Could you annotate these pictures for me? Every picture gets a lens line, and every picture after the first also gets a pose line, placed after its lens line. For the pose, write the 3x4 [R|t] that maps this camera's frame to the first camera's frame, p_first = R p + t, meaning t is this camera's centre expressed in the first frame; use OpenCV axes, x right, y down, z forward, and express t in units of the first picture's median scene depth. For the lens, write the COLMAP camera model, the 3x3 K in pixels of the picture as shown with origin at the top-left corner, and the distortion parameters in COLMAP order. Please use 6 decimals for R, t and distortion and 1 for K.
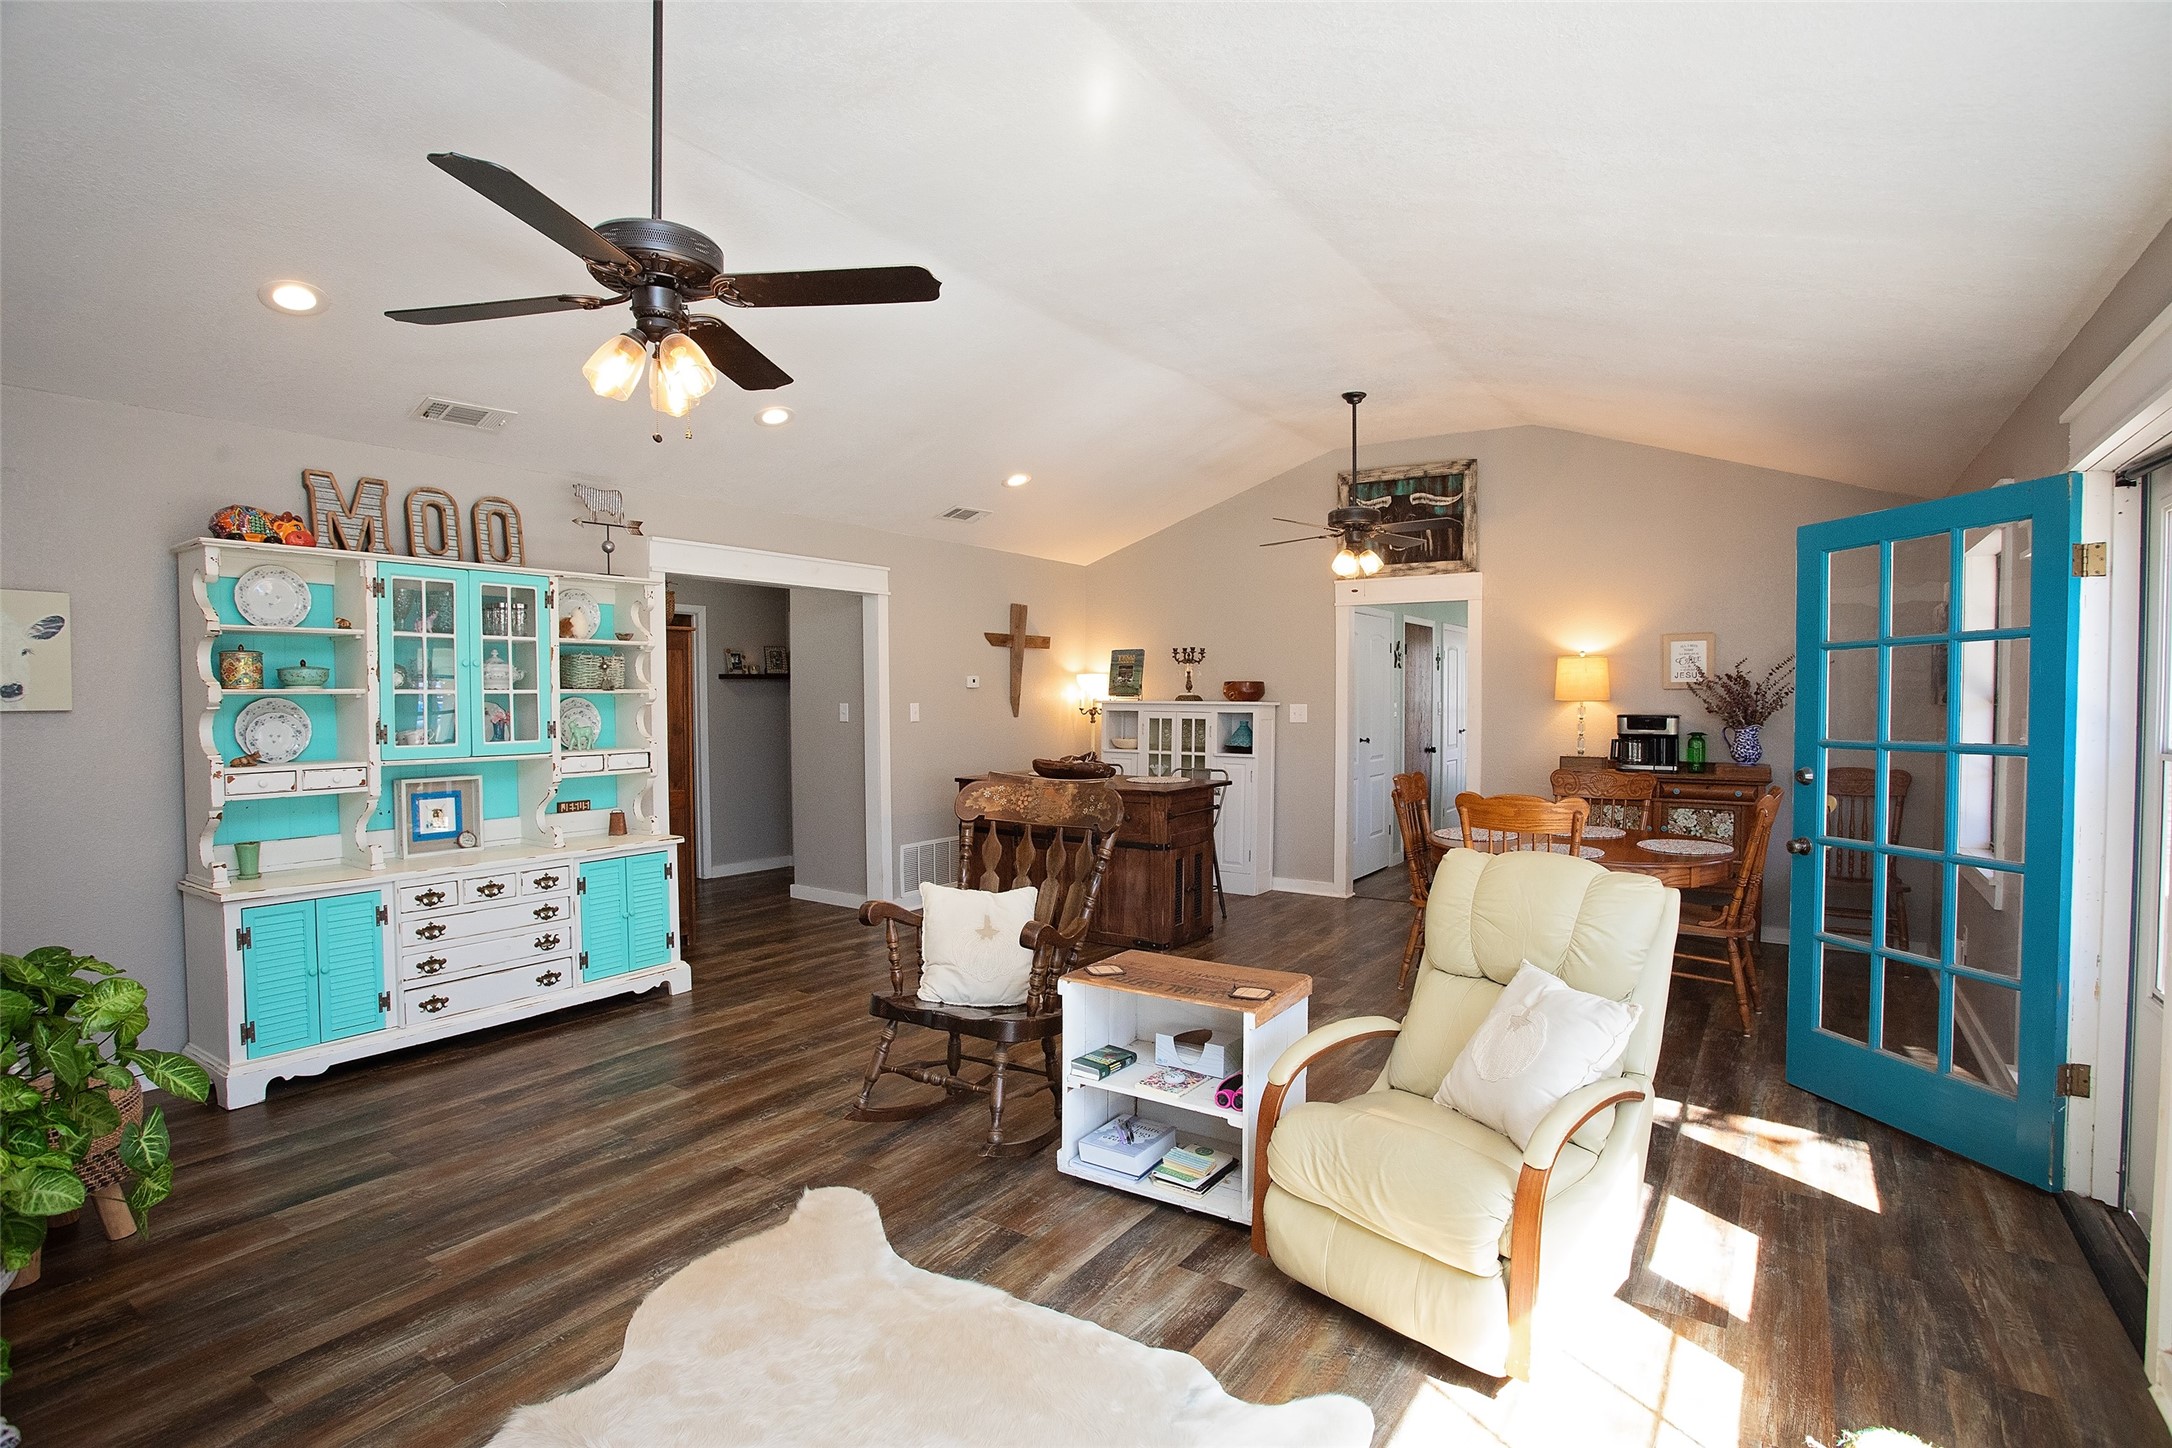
lens RADIAL K [[1055.1, 0, 1091.4], [0, 1055.1, 733.5], [0, 0, 1]] dist [-0.080556, 0.040580]
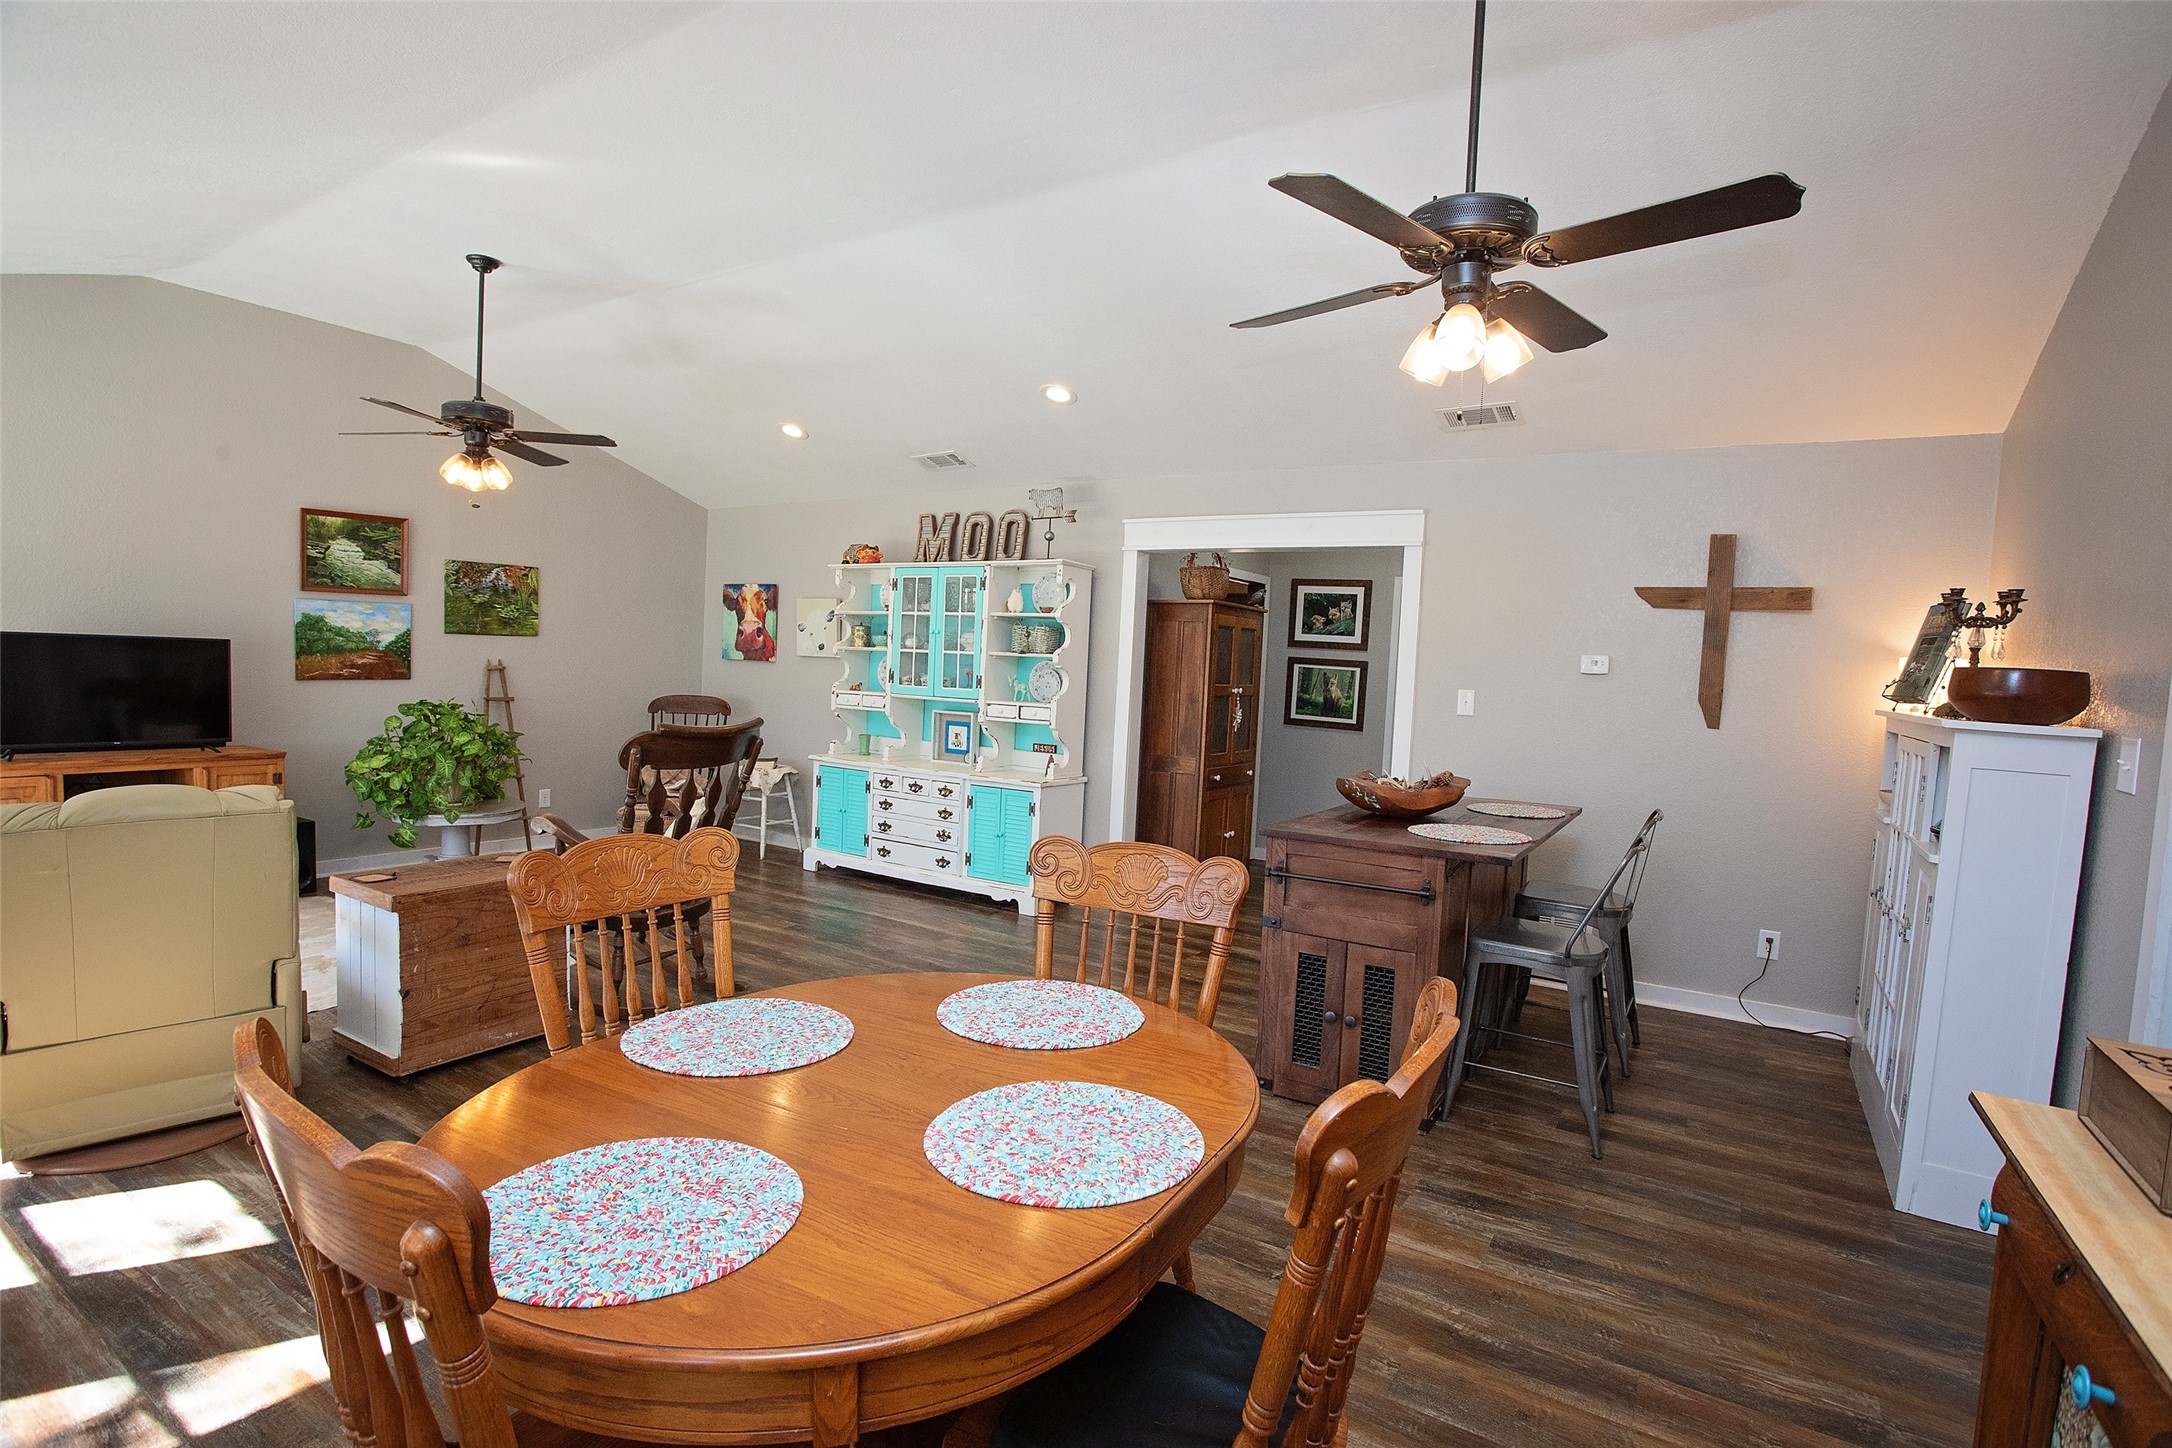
lens RADIAL K [[1055.1, 0, 1091.4], [0, 1055.1, 733.5], [0, 0, 1]] dist [-0.080556, 0.040580]
pose [[0.038831, 0.068653, -0.996885, 0.903115], [-0.081931, 0.994497, 0.065297, -0.041402], [0.995881, 0.079140, 0.044242, 1.176745]]
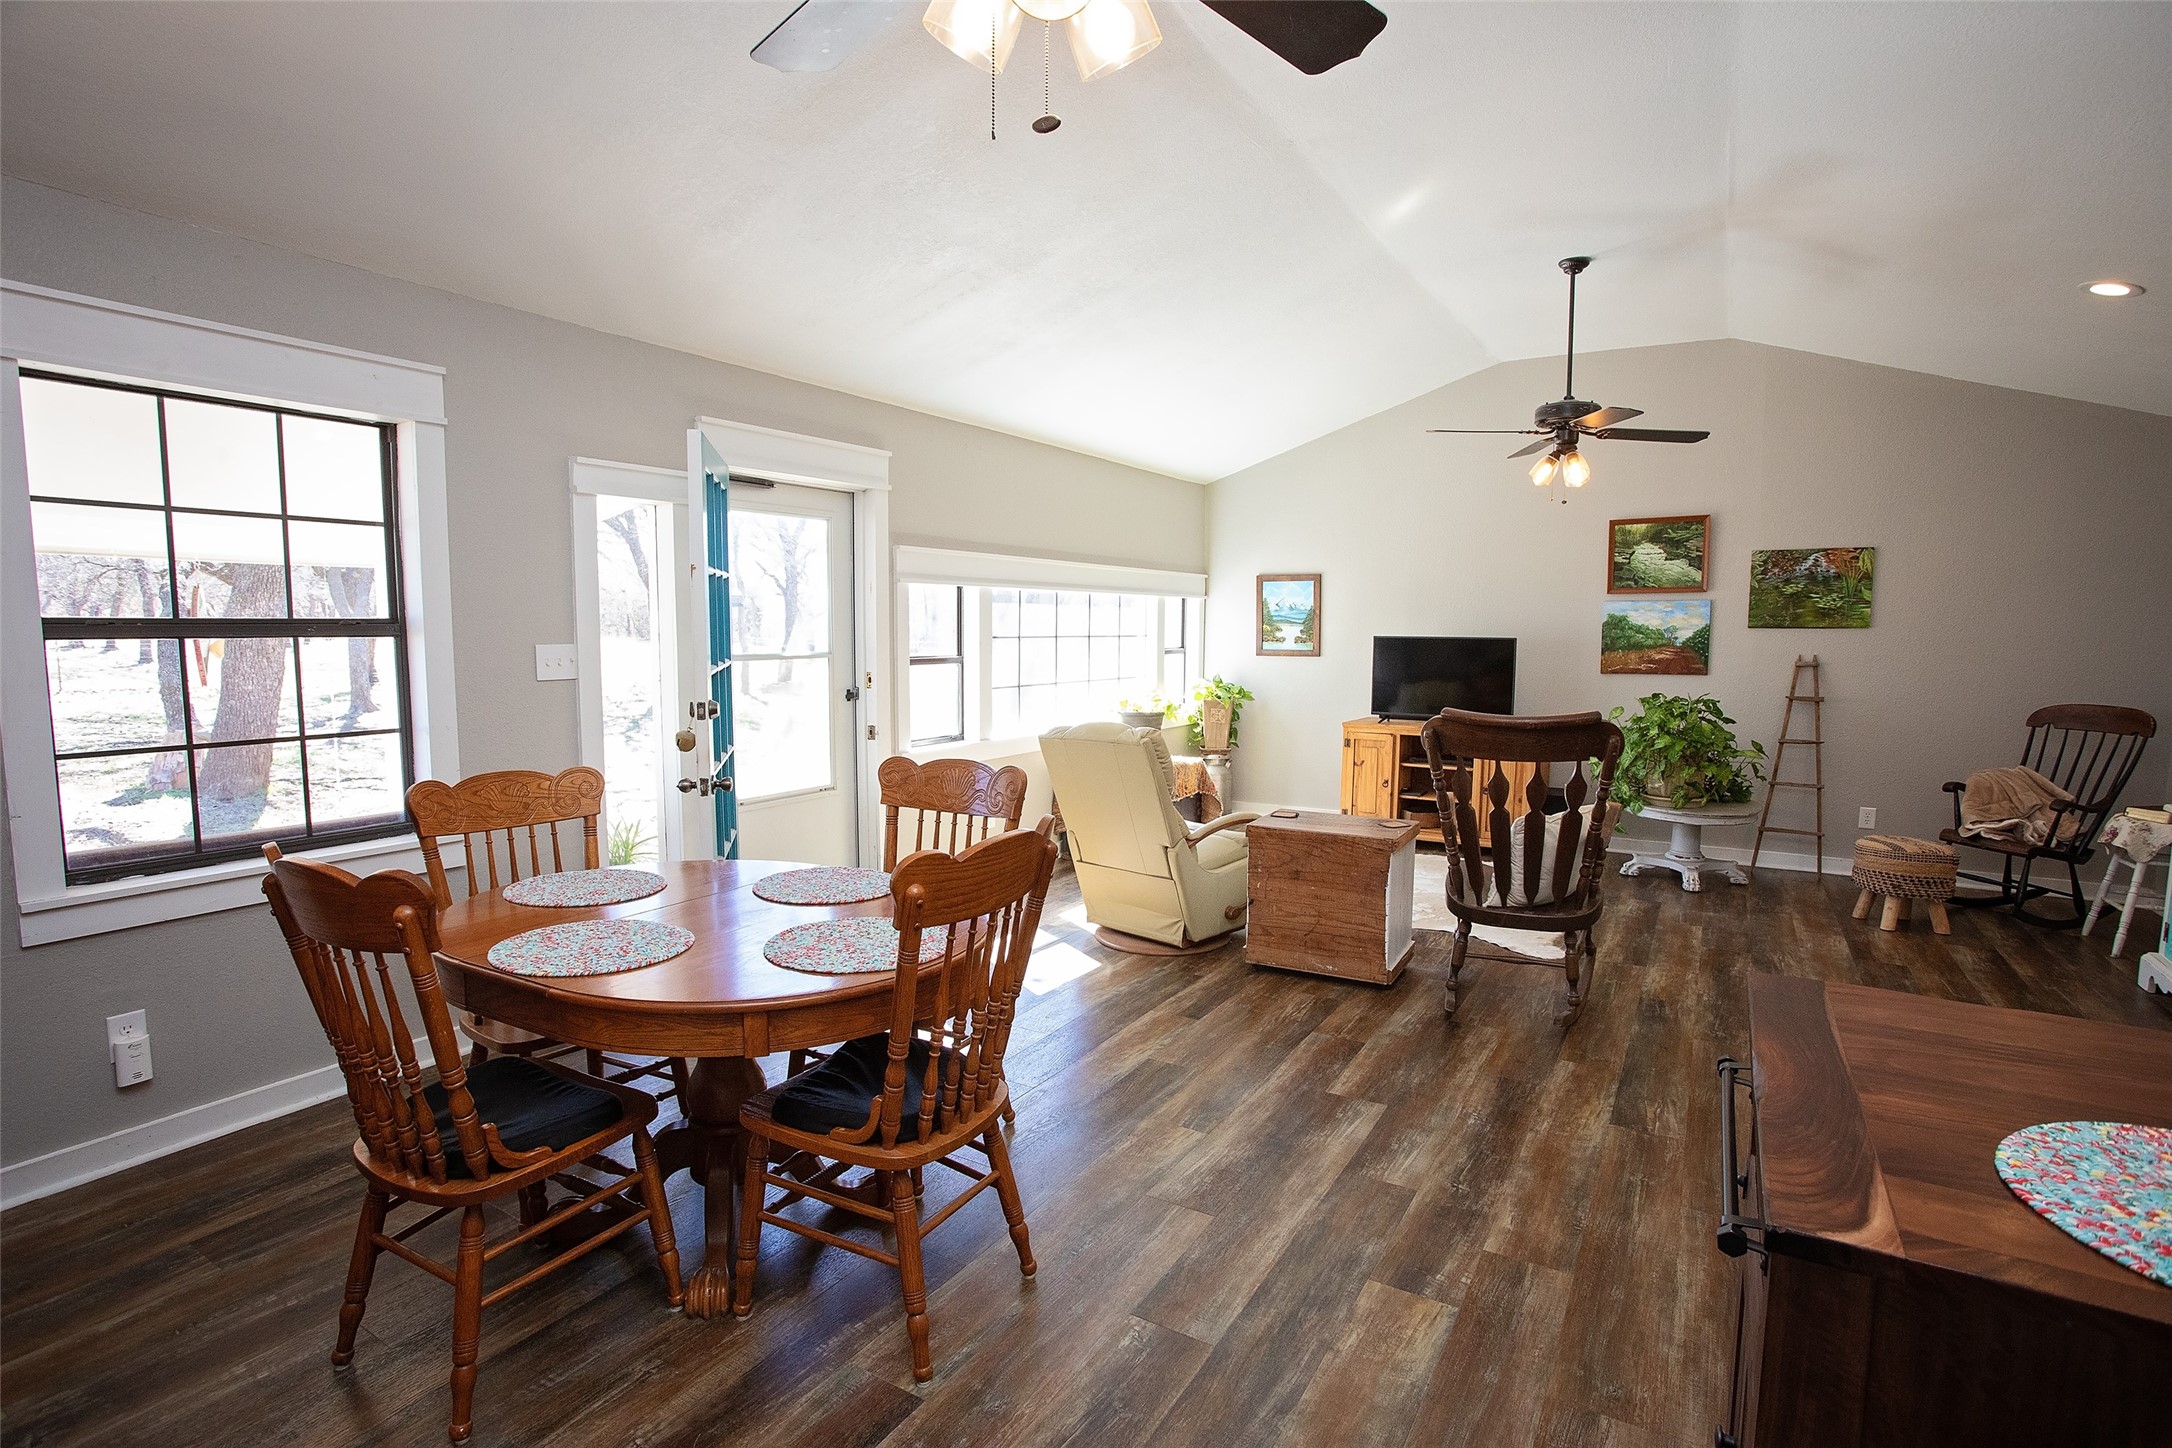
lens RADIAL K [[1055.1, 0, 1091.4], [0, 1055.1, 733.5], [0, 0, 1]] dist [-0.080556, 0.040580]
pose [[-0.998435, 0.001347, -0.055908, 0.355214], [-0.006520, 0.990090, 0.140286, -0.061267], [0.055543, 0.140431, -0.988531, 1.692482]]
